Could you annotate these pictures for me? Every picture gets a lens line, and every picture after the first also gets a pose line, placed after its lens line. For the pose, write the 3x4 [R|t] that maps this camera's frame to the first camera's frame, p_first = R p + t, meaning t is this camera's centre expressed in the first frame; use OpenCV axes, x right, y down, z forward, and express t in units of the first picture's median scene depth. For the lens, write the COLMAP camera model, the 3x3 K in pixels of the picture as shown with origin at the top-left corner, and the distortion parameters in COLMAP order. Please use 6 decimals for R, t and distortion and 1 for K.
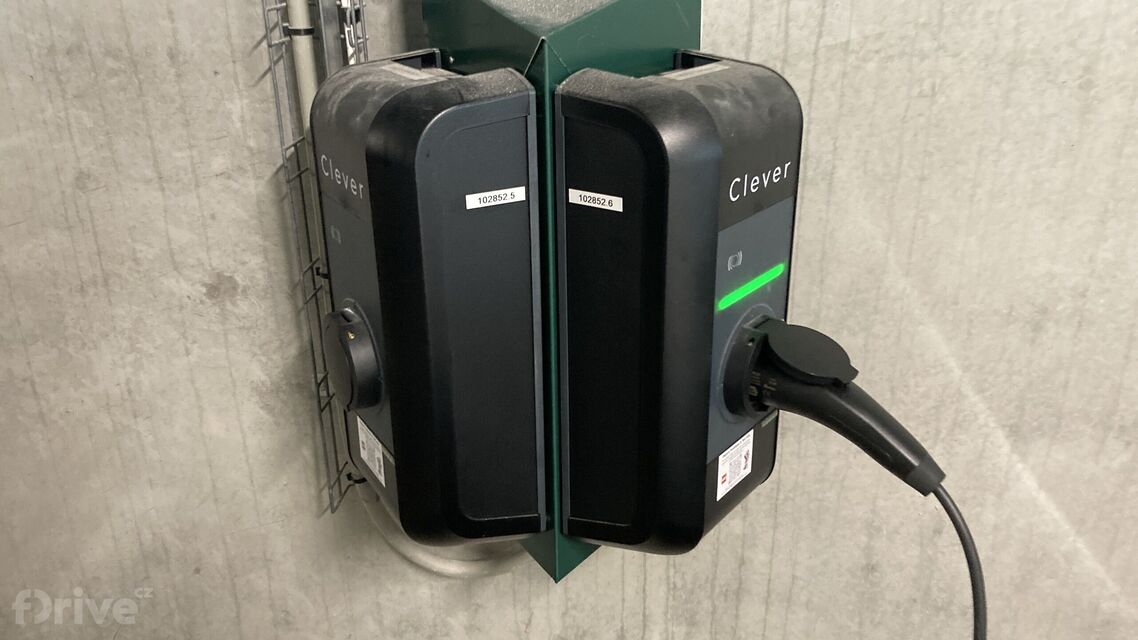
lens RADIAL K [[961.3, 0, 566.4], [0, 961.3, 316.1], [0, 0, 1]] dist [0.003659, 0.014602]
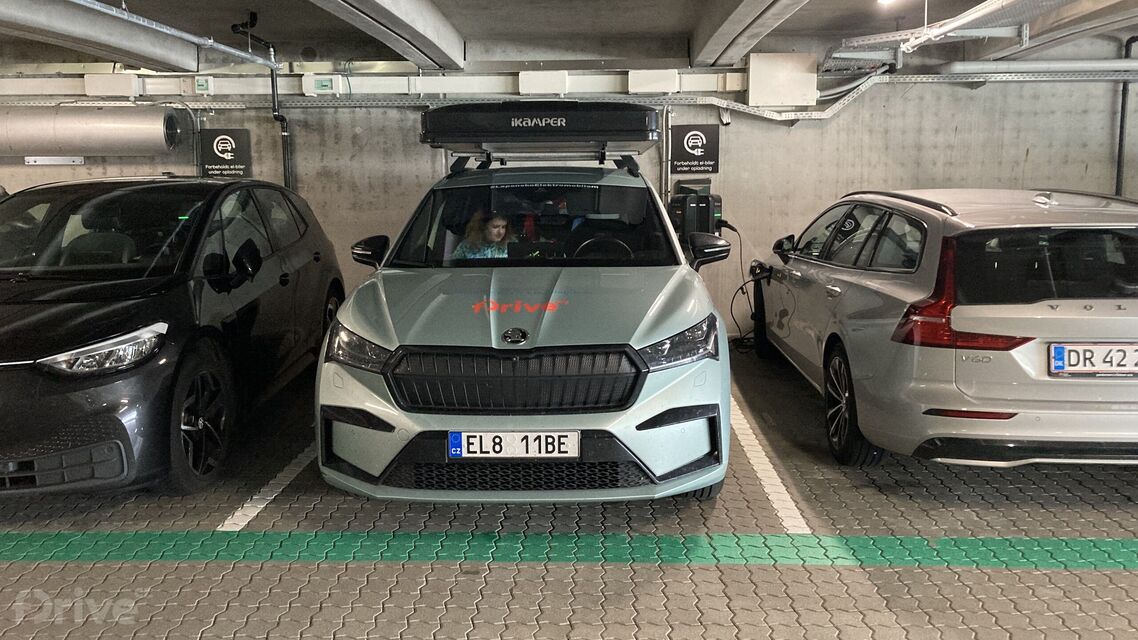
lens RADIAL K [[961.3, 0, 566.4], [0, 961.3, 316.1], [0, 0, 1]] dist [0.003659, 0.014602]
pose [[0.999738, -0.007843, 0.021505, -1.229201], [0.013095, 0.966516, -0.256274, 2.710612], [-0.018775, 0.256488, 0.966365, -6.419104]]
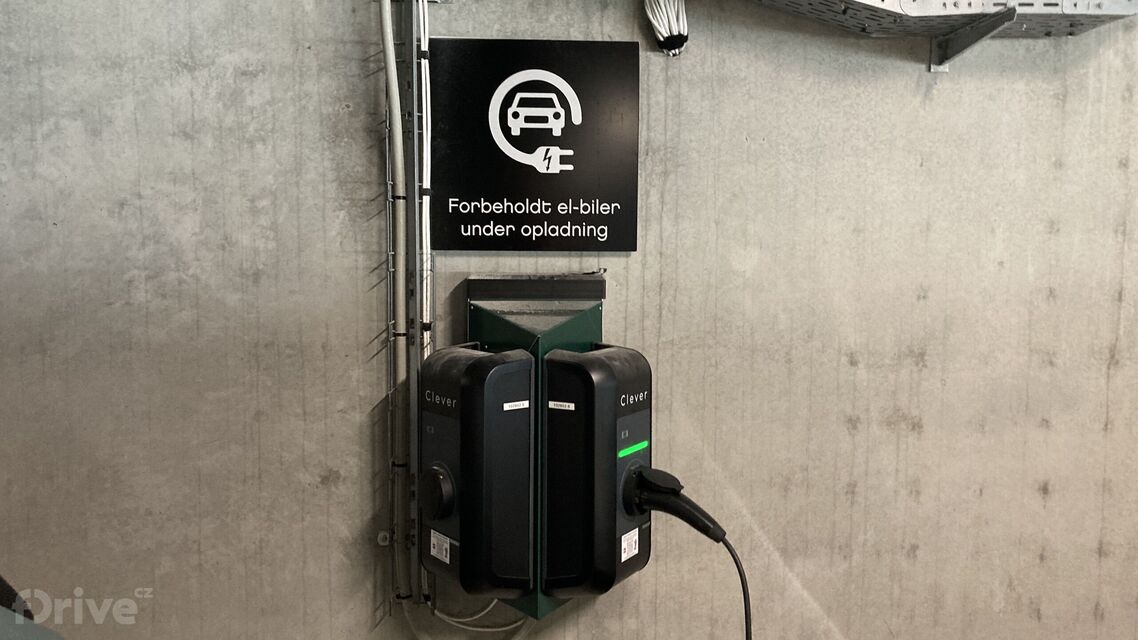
lens RADIAL K [[961.3, 0, 566.4], [0, 961.3, 316.1], [0, 0, 1]] dist [0.003659, 0.014602]
pose [[0.992249, 0.004772, 0.124173, -0.165275], [0.034301, 0.949921, -0.310601, 0.261050], [-0.119437, 0.312453, 0.942395, -0.812754]]
